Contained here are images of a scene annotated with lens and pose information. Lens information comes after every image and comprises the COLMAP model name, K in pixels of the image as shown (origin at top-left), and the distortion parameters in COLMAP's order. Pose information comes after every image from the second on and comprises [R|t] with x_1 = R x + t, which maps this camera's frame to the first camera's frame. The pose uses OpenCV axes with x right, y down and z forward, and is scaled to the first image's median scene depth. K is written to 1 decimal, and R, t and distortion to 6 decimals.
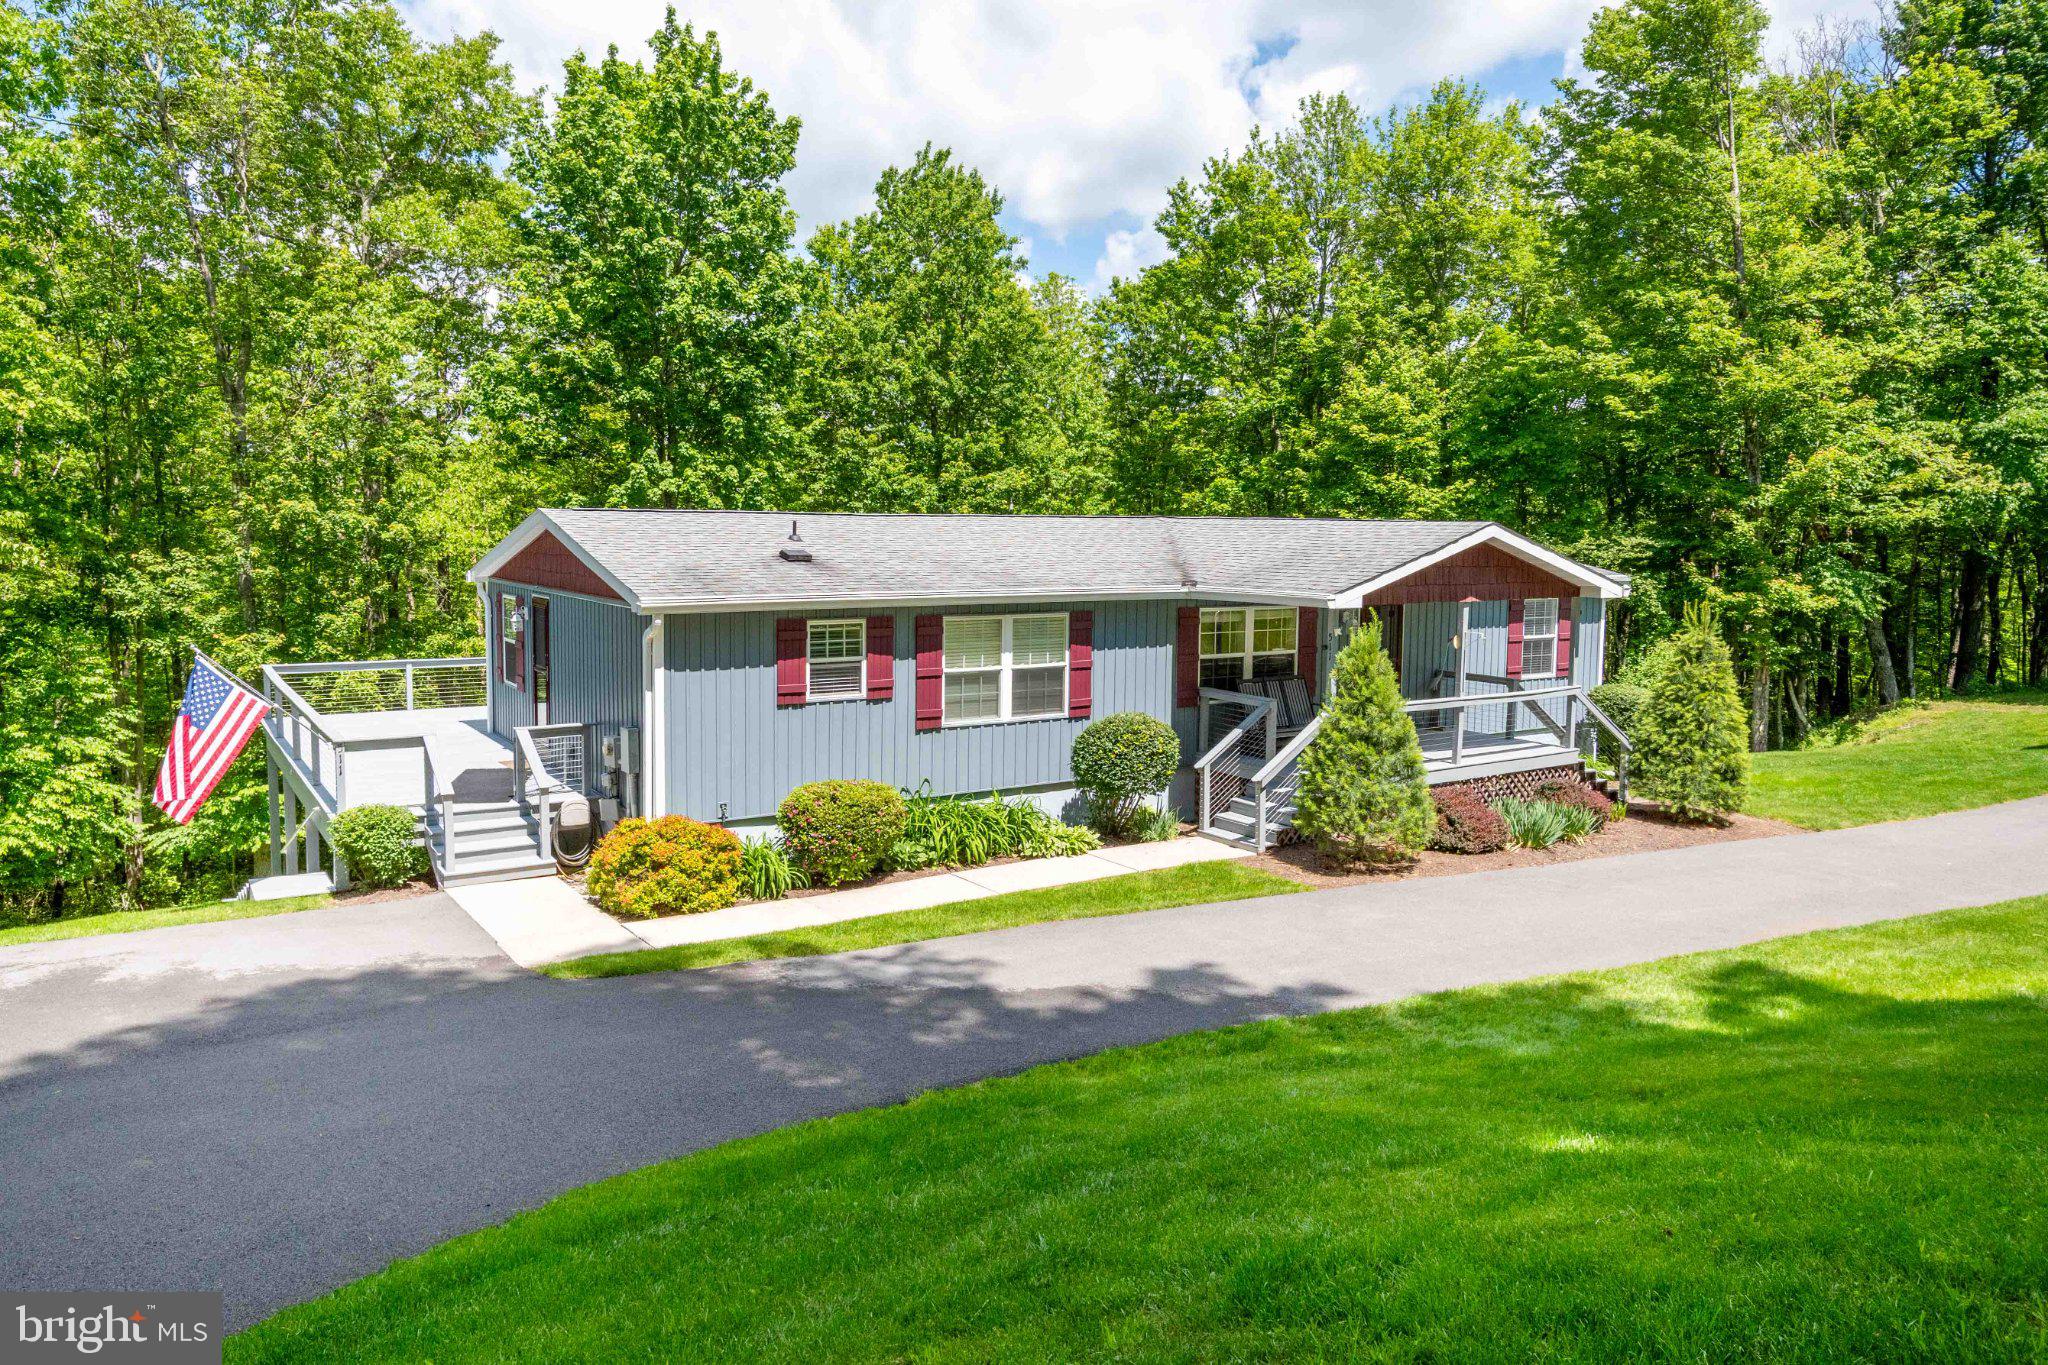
lens RADIAL K [[1281.0, 0, 1013.8], [0, 1281.0, 665.0], [0, 0, 1]] dist [0.008916, -0.013317]
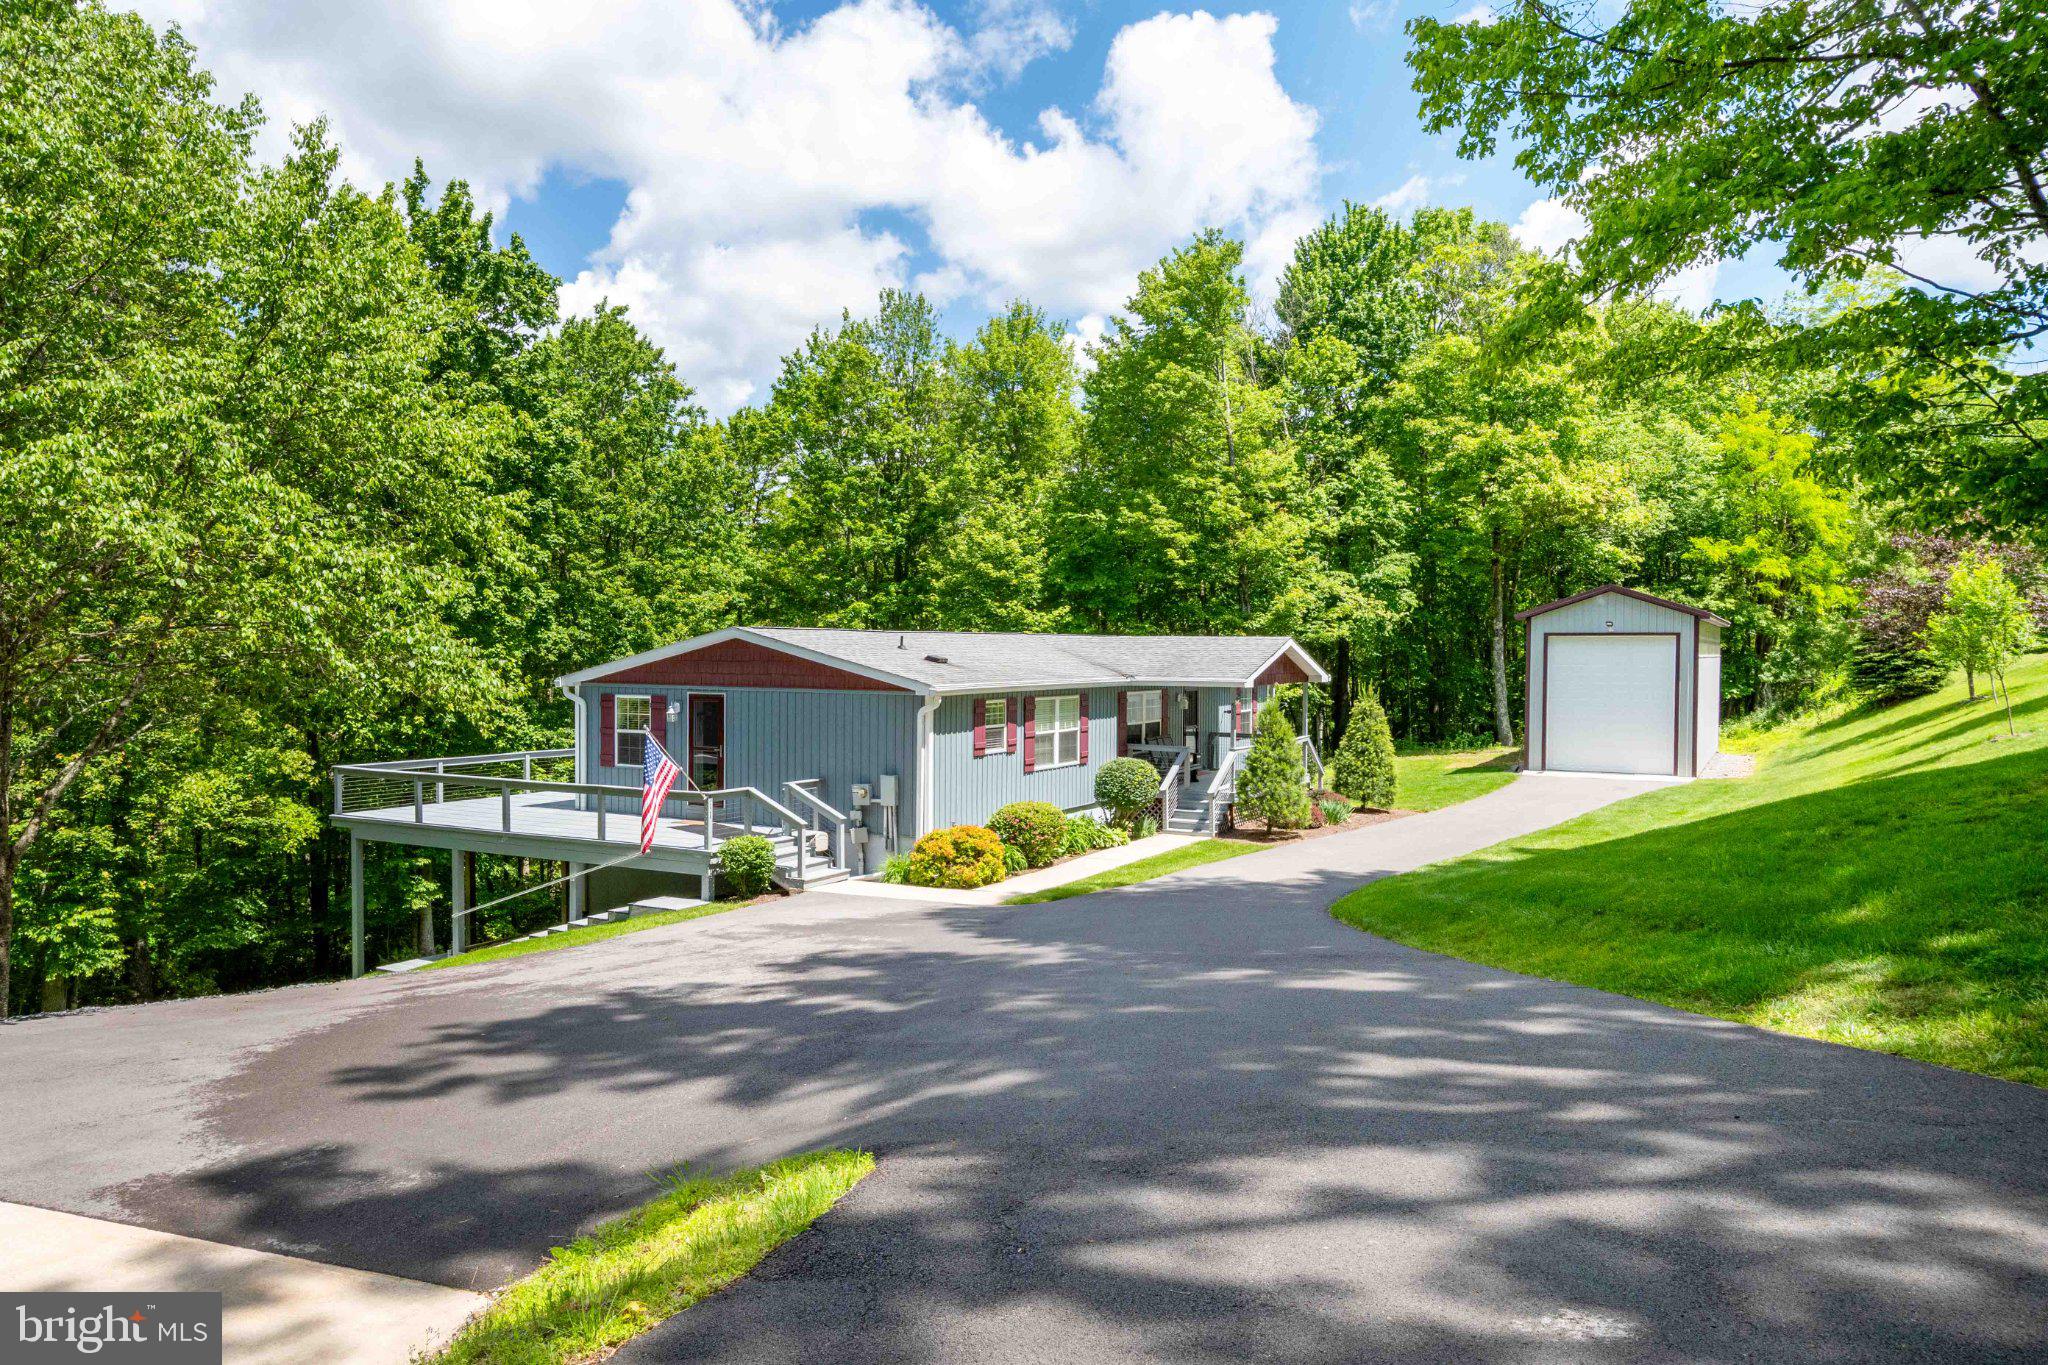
lens RADIAL K [[1307.7, 0, 1015.5], [0, 1307.7, 701.0], [0, 0, 1]] dist [-0.000949, -0.001695]
pose [[0.879153, -0.022808, 0.475993, -0.725020], [0.053948, 0.997196, -0.051860, 0.040691], [-0.473476, 0.071272, 0.877919, -0.318319]]
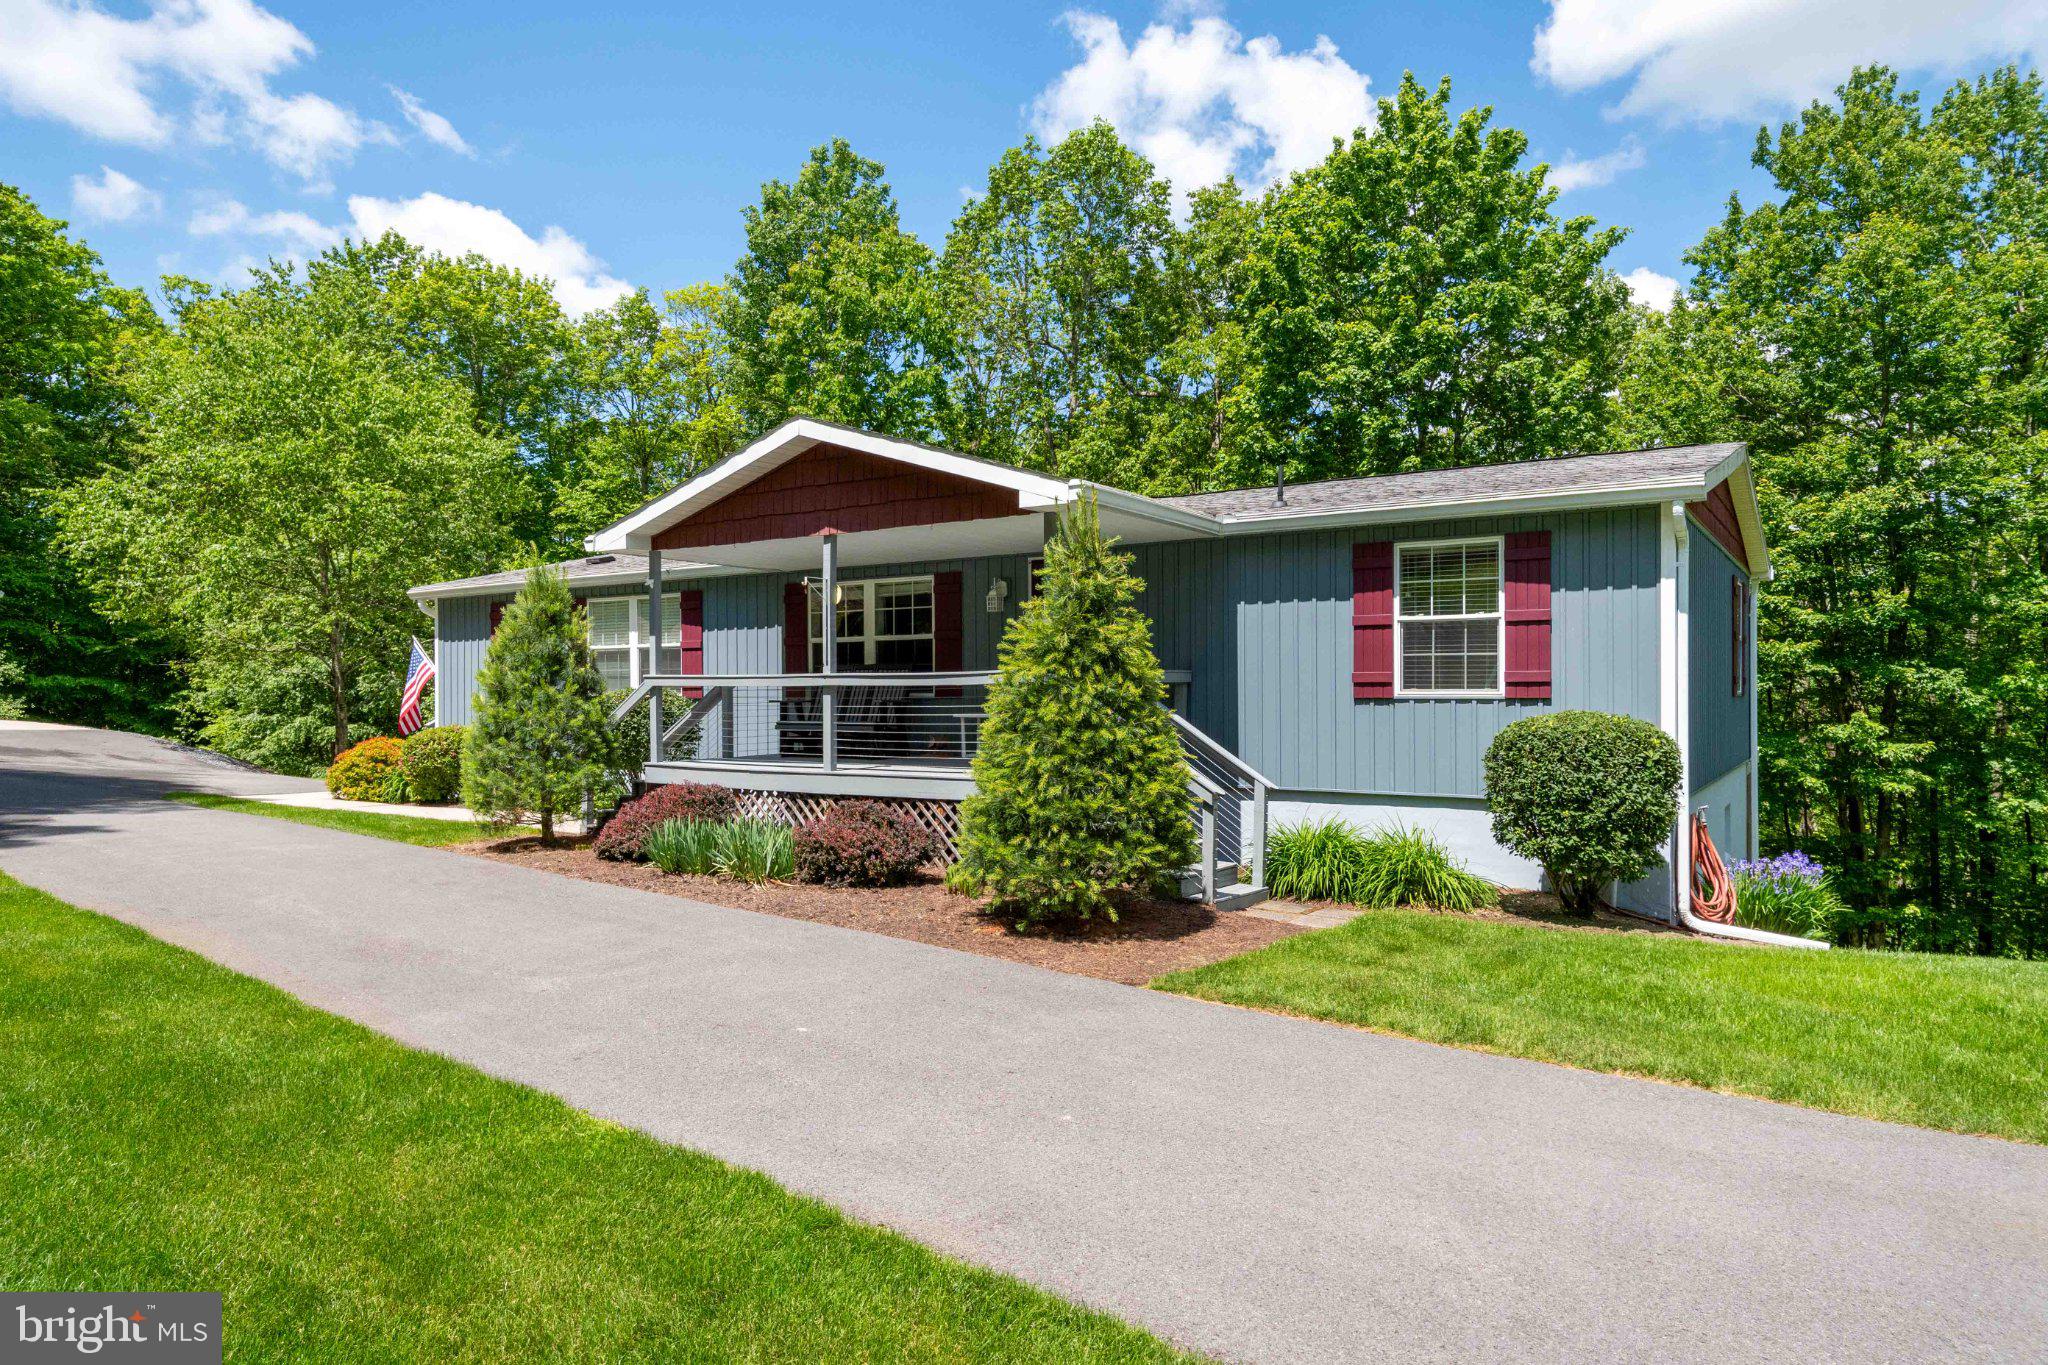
lens RADIAL K [[1281.0, 0, 1019.7], [0, 1281.0, 679.0], [0, 0, 1]] dist [0.008916, -0.013317]
pose [[0.422459, -0.017845, -0.906206, 0.997014], [-0.086456, 0.994454, -0.059887, 0.059239], [0.902249, 0.103647, 0.418573, 0.779040]]
